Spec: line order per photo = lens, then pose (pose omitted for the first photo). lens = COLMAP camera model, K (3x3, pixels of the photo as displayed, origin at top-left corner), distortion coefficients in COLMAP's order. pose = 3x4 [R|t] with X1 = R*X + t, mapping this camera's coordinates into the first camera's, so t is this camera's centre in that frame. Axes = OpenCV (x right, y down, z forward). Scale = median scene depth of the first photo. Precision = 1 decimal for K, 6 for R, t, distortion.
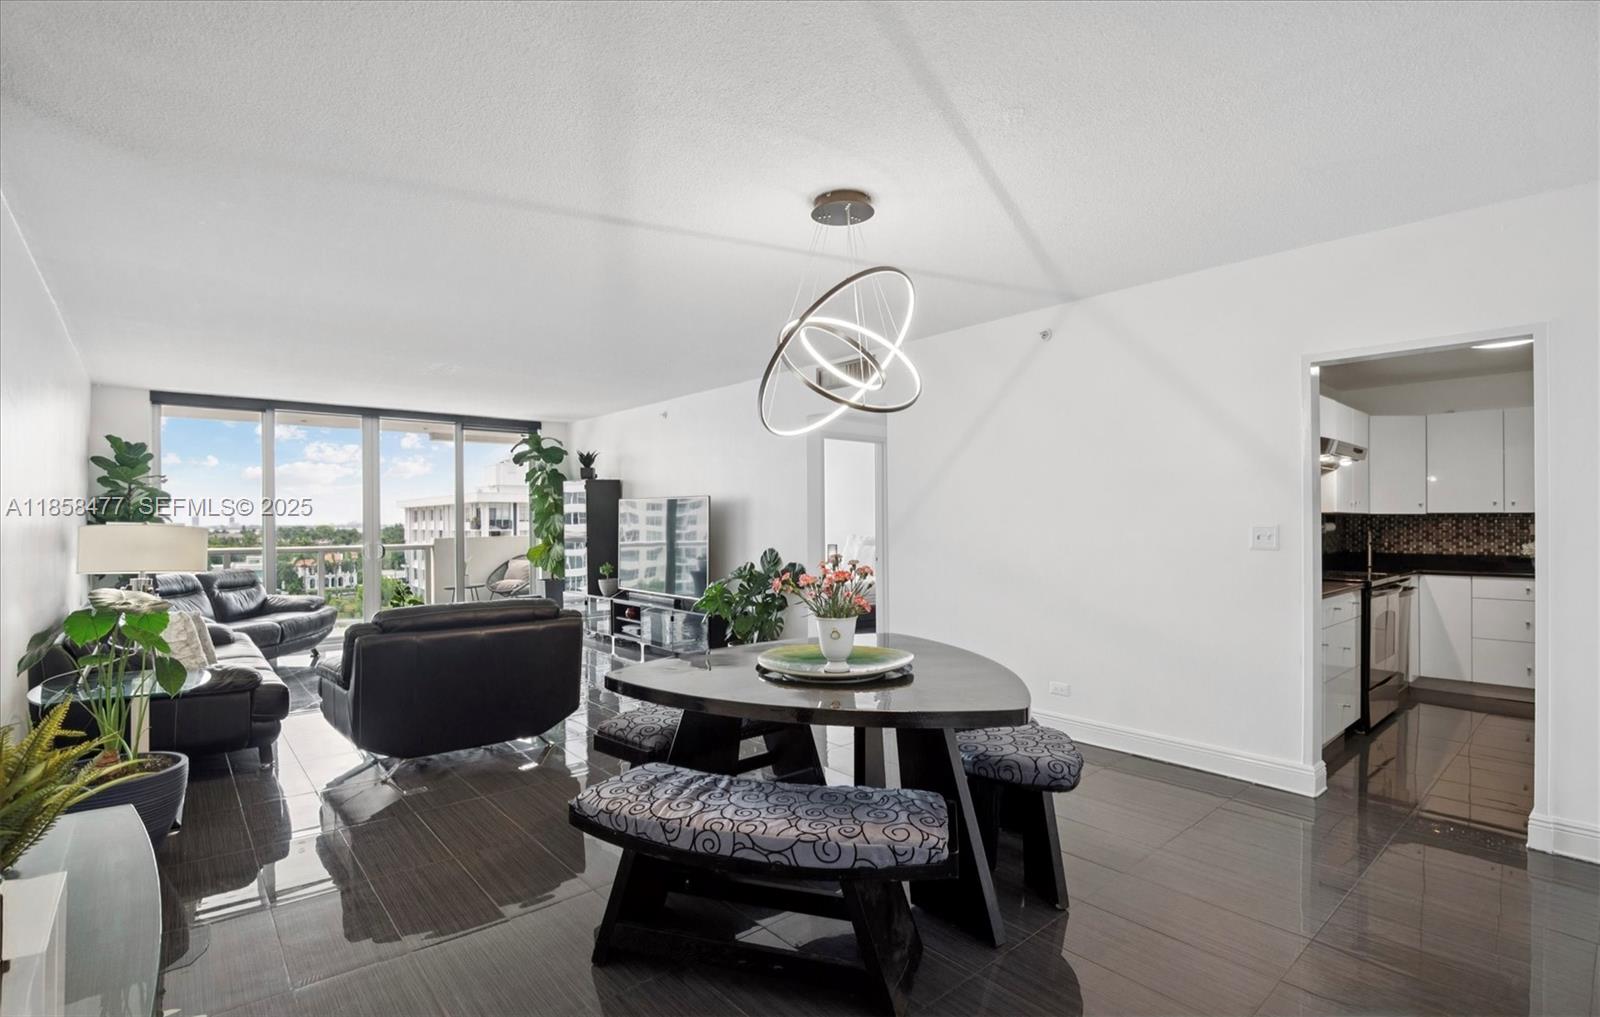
lens RADIAL K [[735.3, 0, 800.7], [0, 735.3, 519.0], [0, 0, 1]] dist [-0.022688, -0.000589]
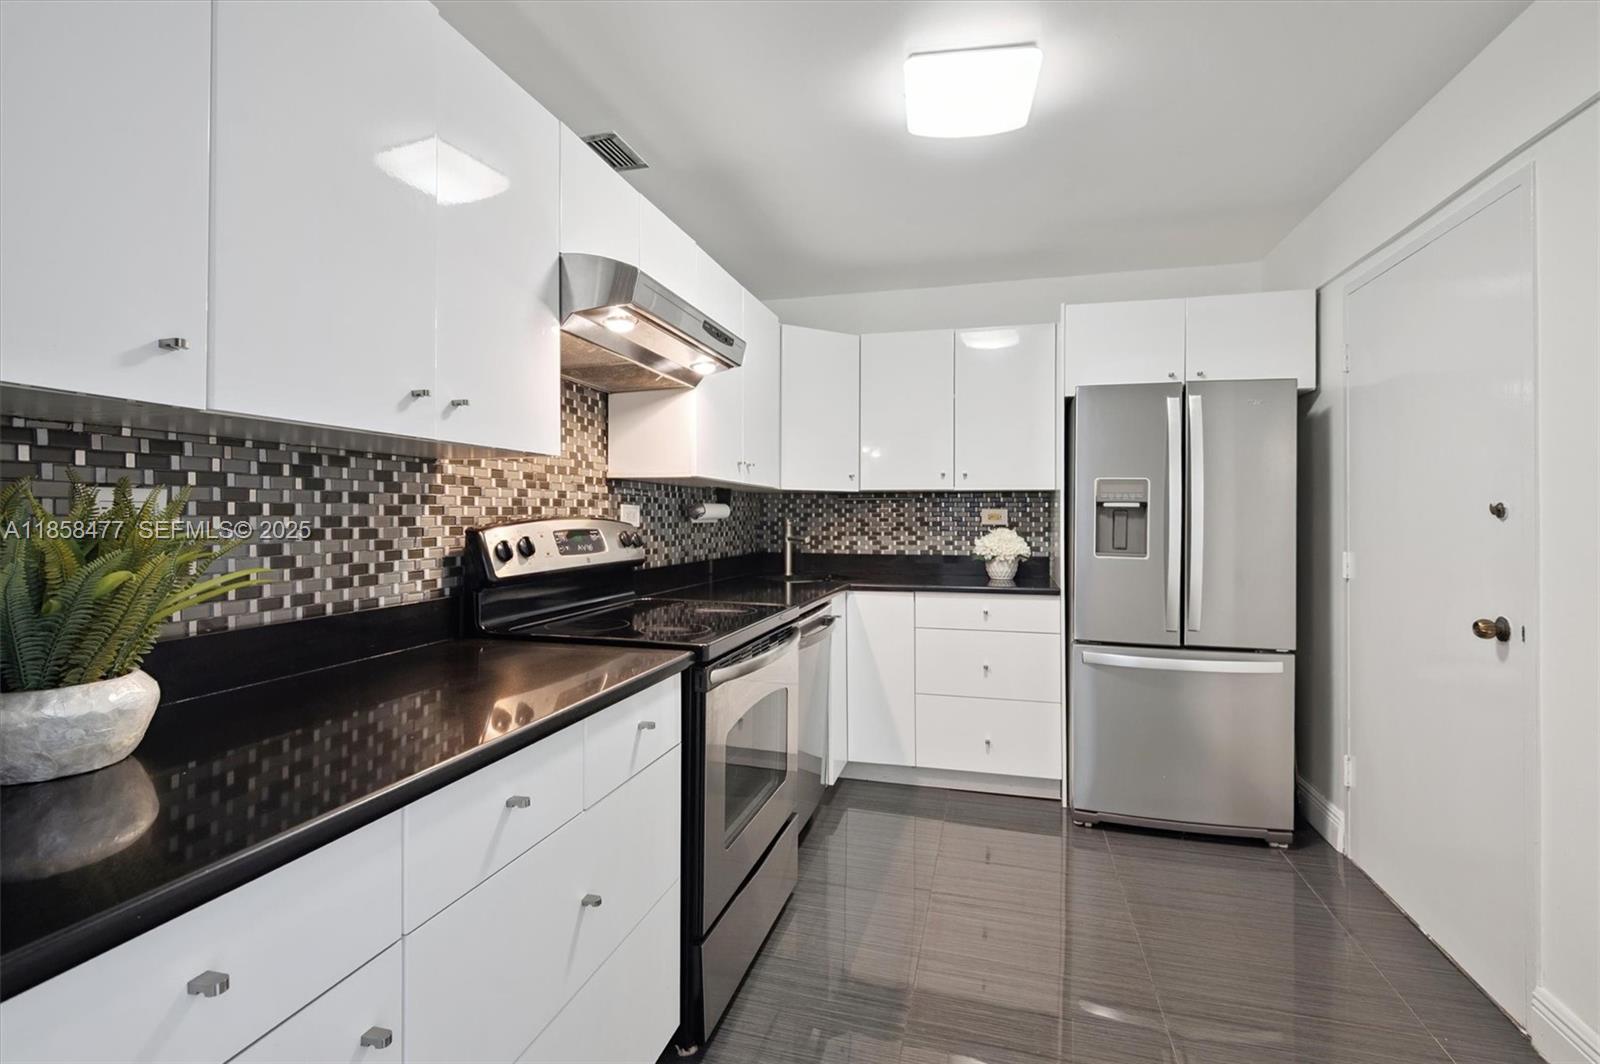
lens RADIAL K [[776.4, 0, 797.7], [0, 776.4, 520.2], [0, 0, 1]] dist [0.021783, -0.000486]
pose [[0.824187, 0.003445, 0.566307, 0.442459], [-0.007073, 0.999966, 0.004212, 0.015818], [-0.566274, -0.007477, 0.824183, 0.477286]]
